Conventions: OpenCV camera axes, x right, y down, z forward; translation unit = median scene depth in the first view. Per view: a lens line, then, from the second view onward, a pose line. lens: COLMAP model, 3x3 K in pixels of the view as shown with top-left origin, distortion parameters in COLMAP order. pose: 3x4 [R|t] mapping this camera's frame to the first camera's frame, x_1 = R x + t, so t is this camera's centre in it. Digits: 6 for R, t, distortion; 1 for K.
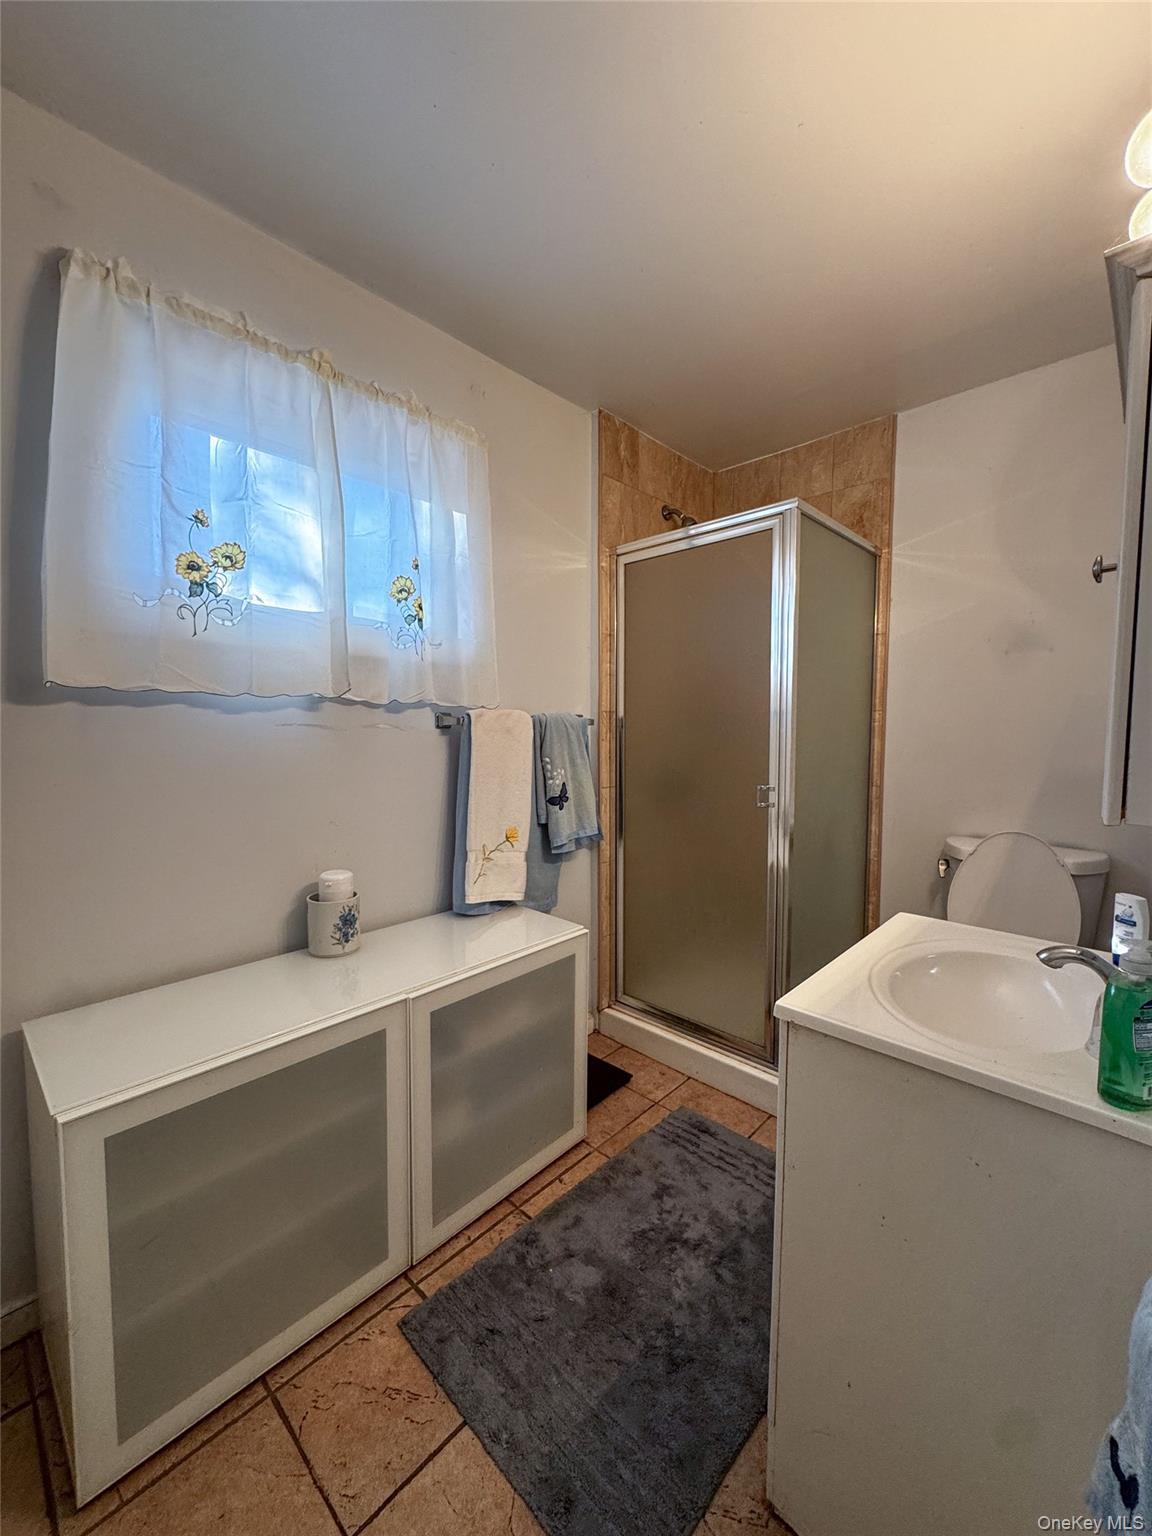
lens RADIAL K [[611.9, 0, 569.4], [0, 611.9, 767.5], [0, 0, 1]] dist [0.000205, 0.000367]
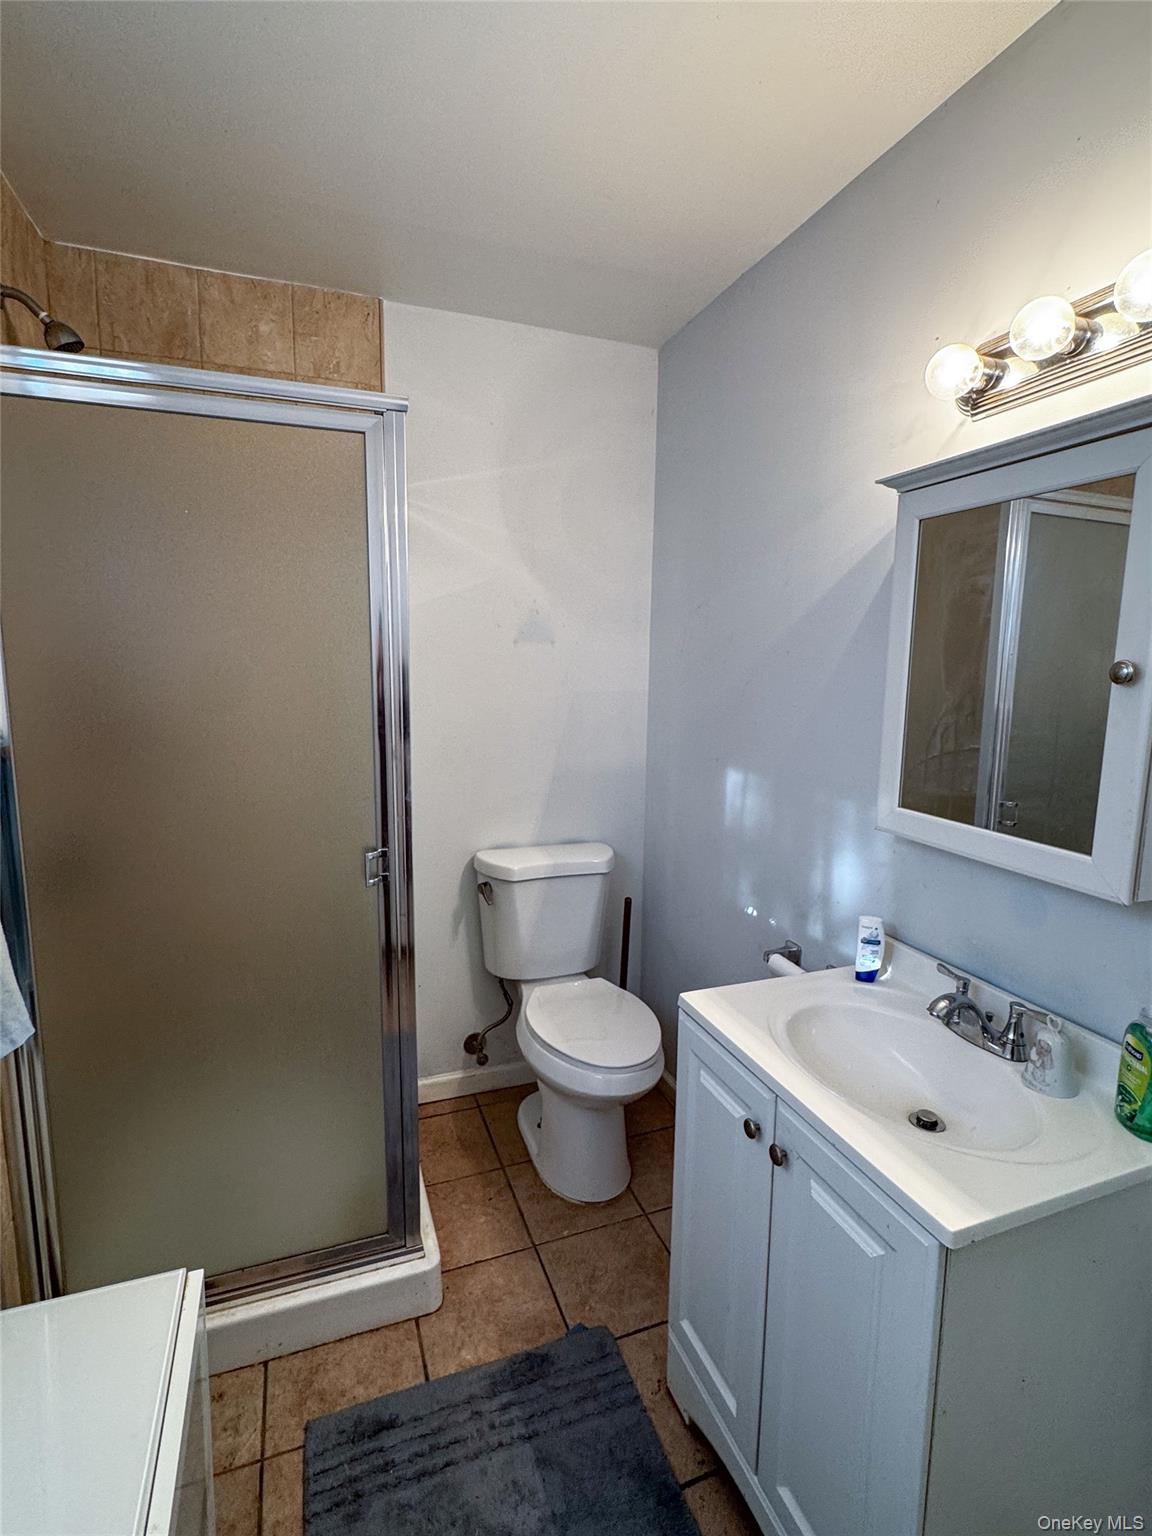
lens RADIAL K [[742.5, 0, 576.0], [0, 742.5, 768.0], [0, 0, 1]] dist [-0.000409, -0.000801]
pose [[0.432797, -0.117951, 0.893742, -0.257364], [0.049697, 0.993018, 0.106987, -0.121958], [-0.900121, -0.001887, 0.435636, 0.466100]]
